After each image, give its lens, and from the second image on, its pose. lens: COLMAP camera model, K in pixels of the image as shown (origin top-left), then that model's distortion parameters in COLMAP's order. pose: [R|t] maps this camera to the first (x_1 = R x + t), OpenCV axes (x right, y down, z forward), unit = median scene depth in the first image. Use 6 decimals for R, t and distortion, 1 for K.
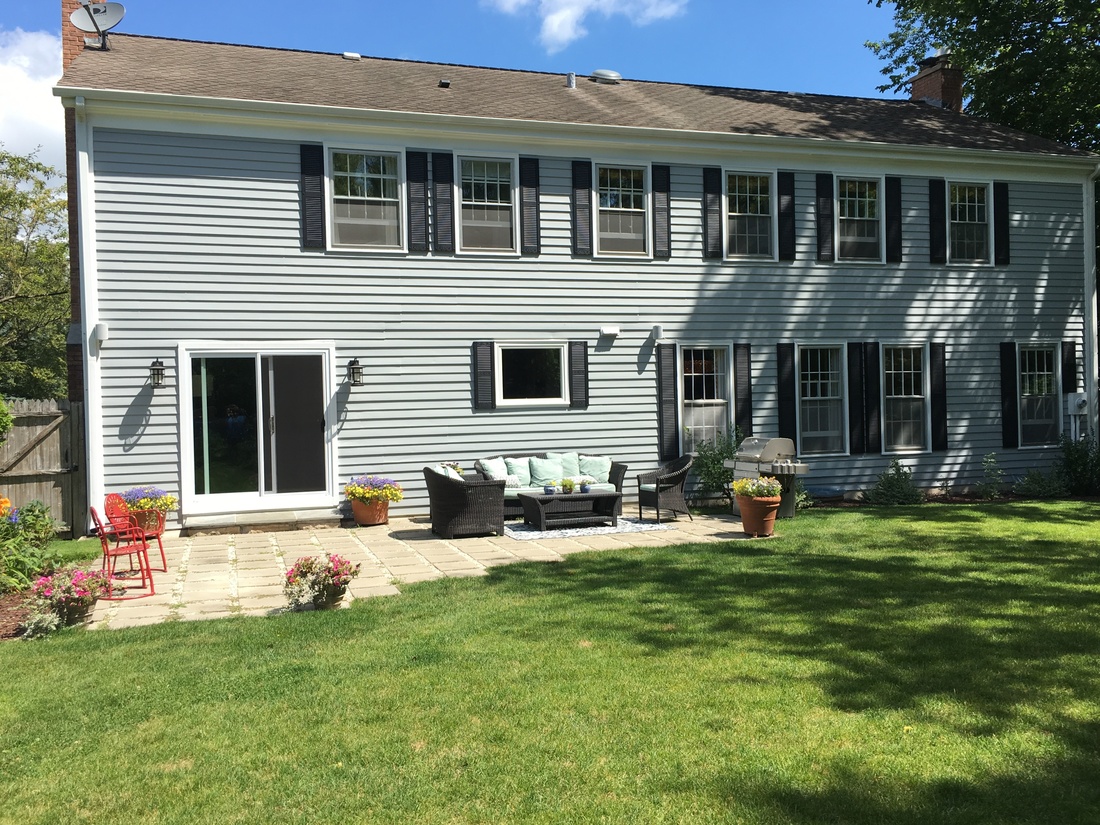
lens RADIAL K [[990.9, 0, 549.3], [0, 990.9, 404.6], [0, 0, 1]] dist [0.067865, -0.069496]
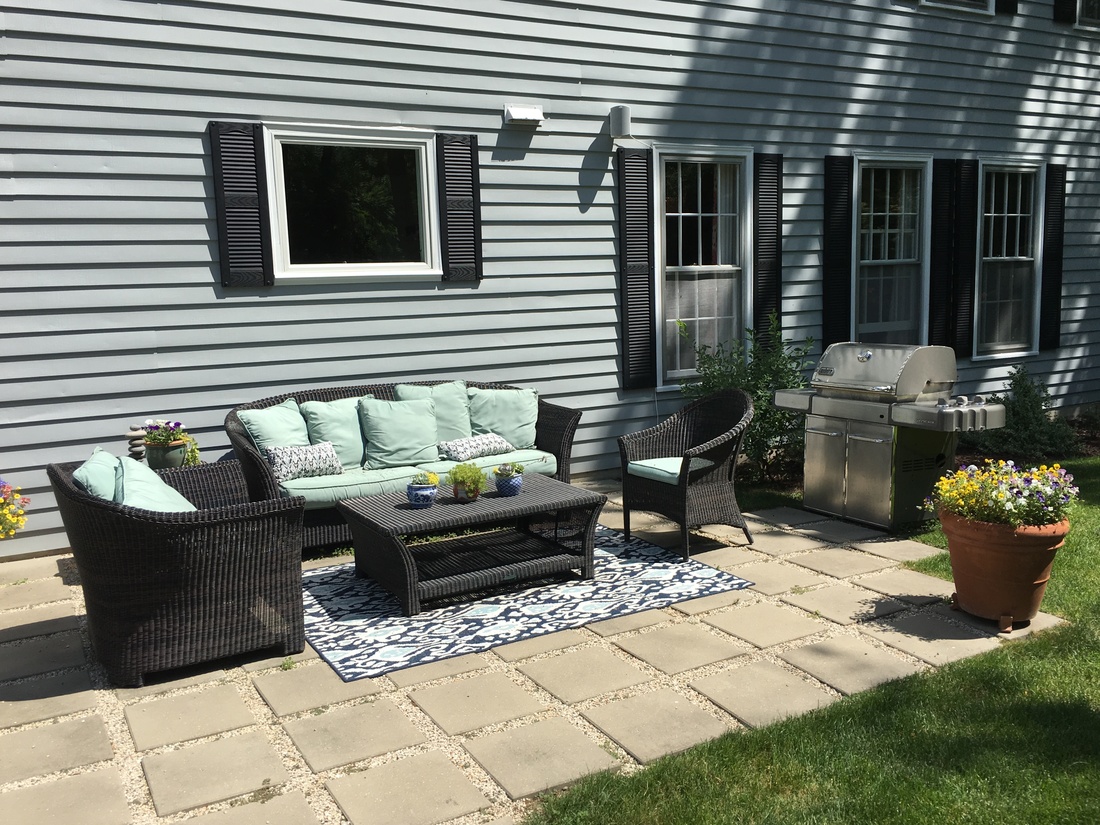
lens RADIAL K [[990.9, 0, 549.3], [0, 990.9, 404.6], [0, 0, 1]] dist [0.067865, -0.069496]
pose [[0.979710, -0.031876, 0.197869, -0.022655], [0.007478, 0.992398, 0.122843, 0.002722], [-0.200281, -0.118871, 0.972500, 0.516034]]
